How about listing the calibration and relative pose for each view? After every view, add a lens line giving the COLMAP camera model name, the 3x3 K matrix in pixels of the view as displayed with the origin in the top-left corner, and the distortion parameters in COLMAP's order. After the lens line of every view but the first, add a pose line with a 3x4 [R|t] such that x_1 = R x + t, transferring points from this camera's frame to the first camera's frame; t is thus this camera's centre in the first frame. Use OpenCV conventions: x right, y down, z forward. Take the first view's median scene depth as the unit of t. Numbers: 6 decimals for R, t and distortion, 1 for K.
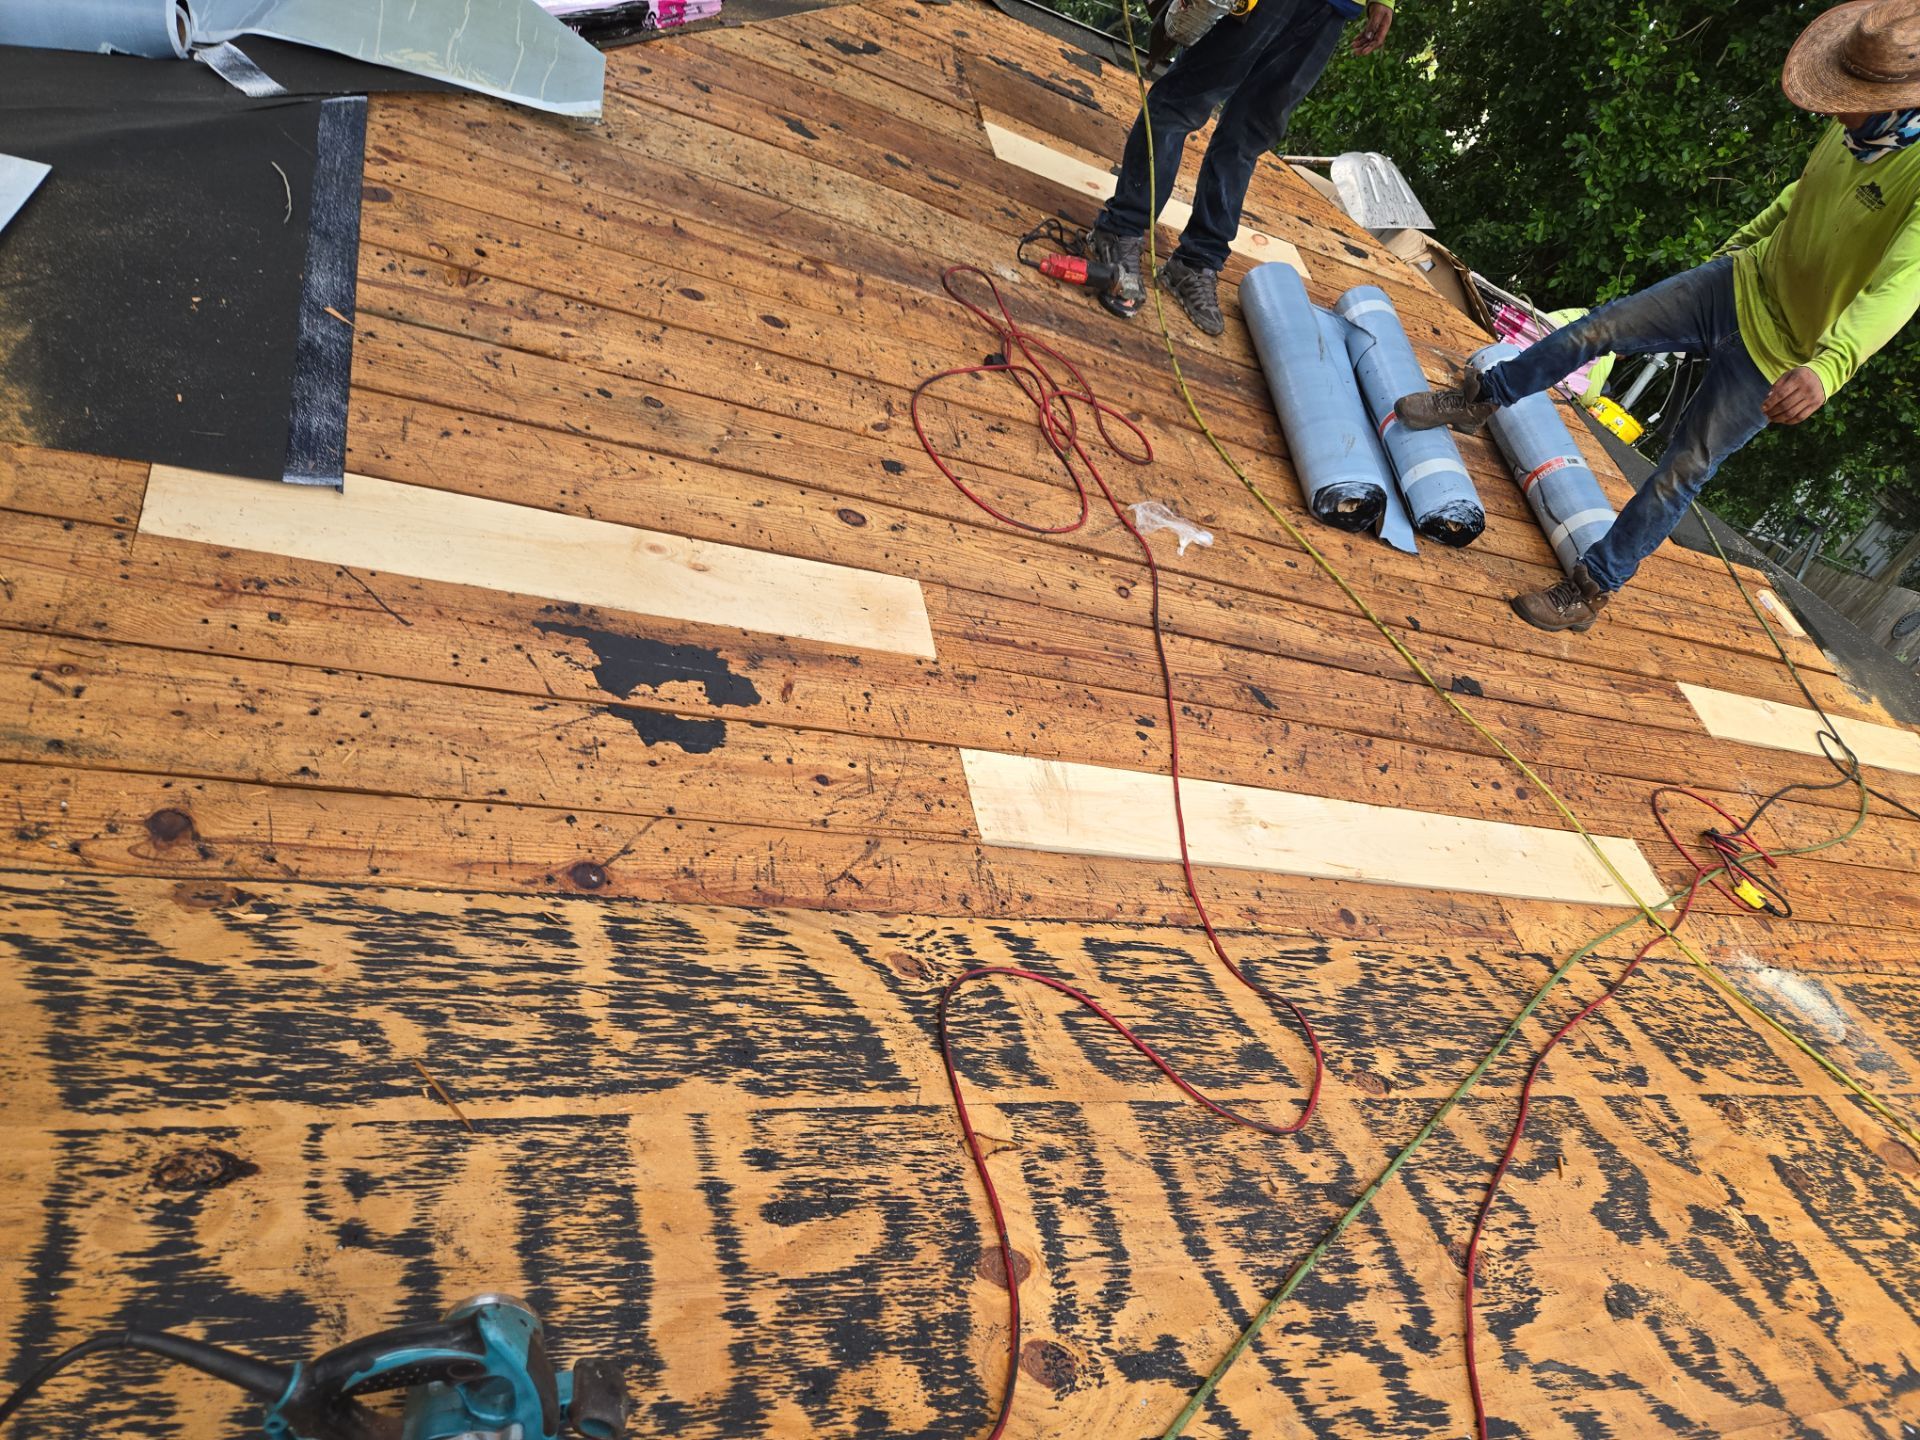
lens RADIAL K [[1290.6, 0, 950.4], [0, 1290.6, 734.0], [0, 0, 1]] dist [0.062596, -0.048461]
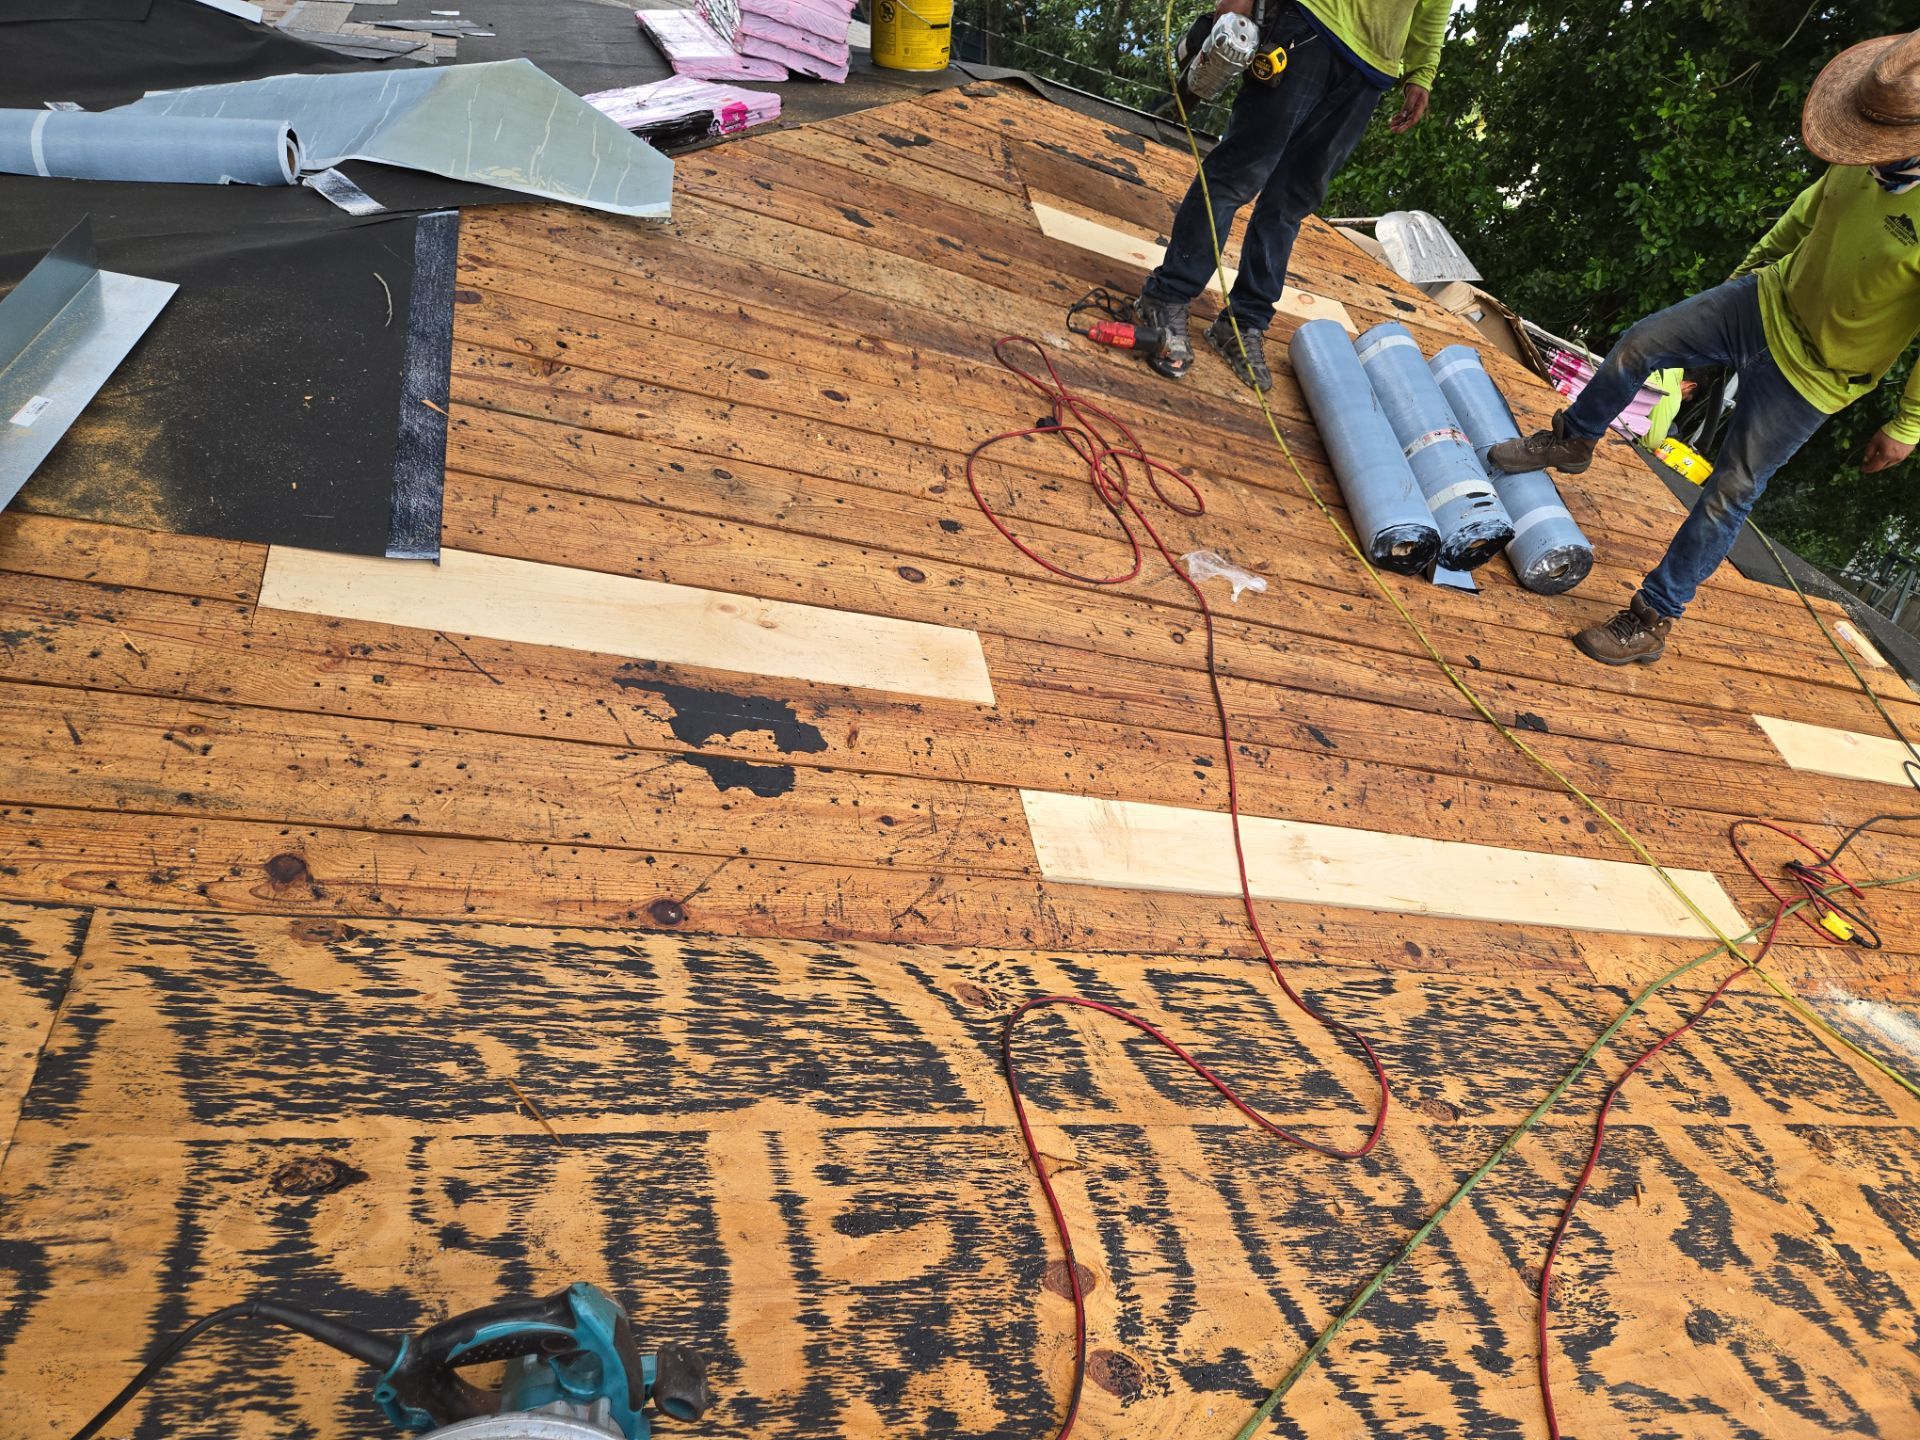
lens RADIAL K [[1297.2, 0, 960.0], [0, 1297.2, 720.0], [0, 0, 1]] dist [0.071060, -0.063598]
pose [[0.998246, -0.030272, -0.050875, 0.014051], [0.026948, 0.997534, -0.064809, 0.021805], [0.052711, 0.063324, 0.996600, -0.043347]]
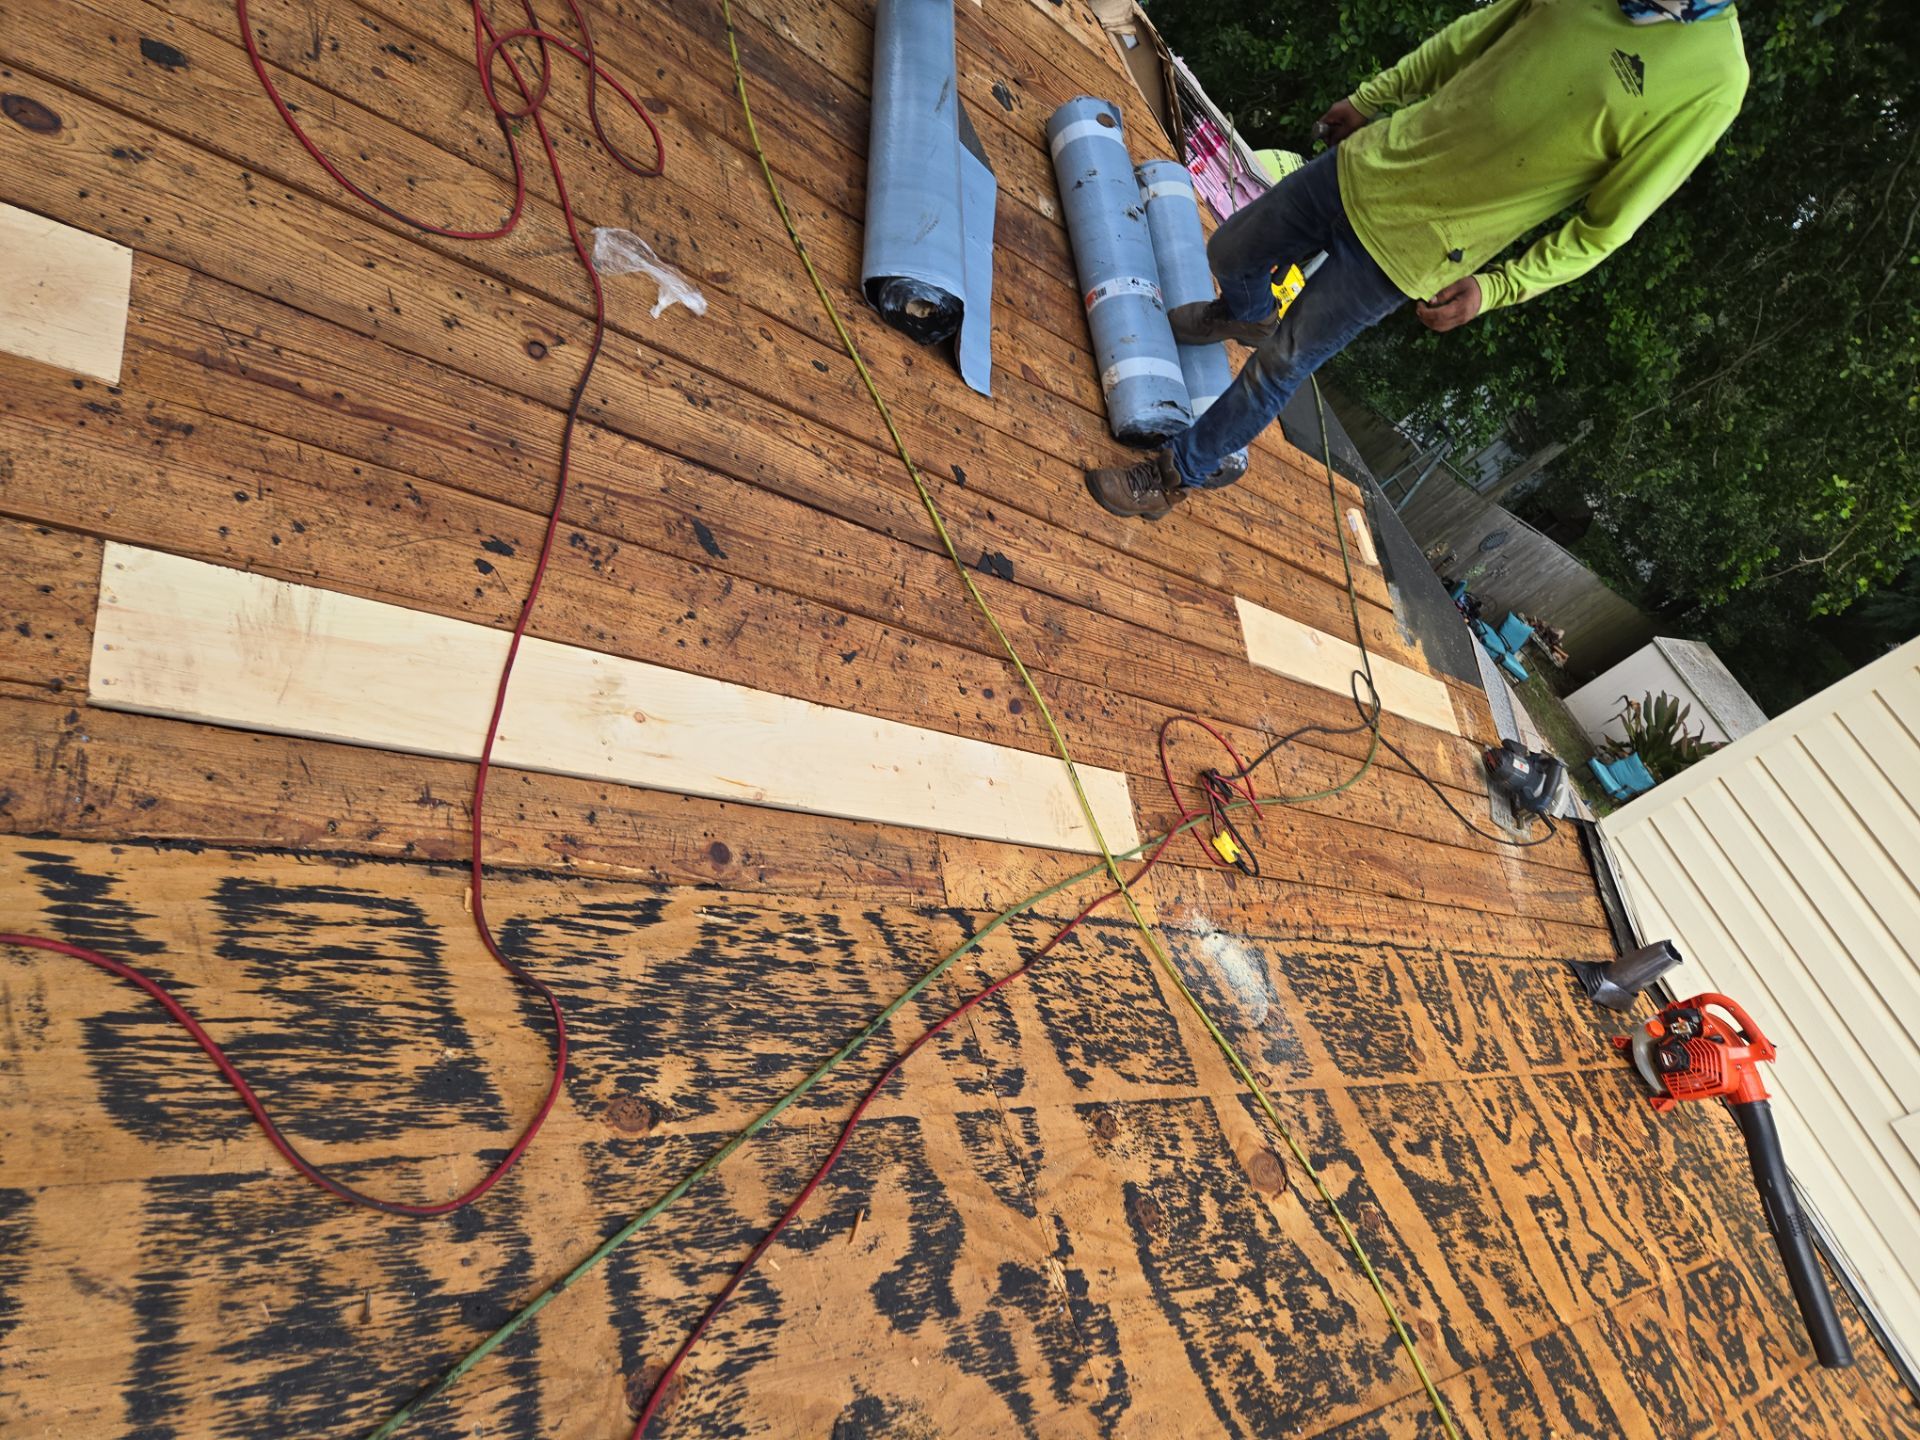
lens RADIAL K [[1297.2, 0, 960.0], [0, 1297.2, 720.0], [0, 0, 1]] dist [0.071060, -0.063598]
pose [[0.945494, 0.175328, 0.274409, 0.236678], [-0.223685, 0.962095, 0.156008, -0.097186], [-0.236655, -0.208886, 0.948874, 0.274552]]
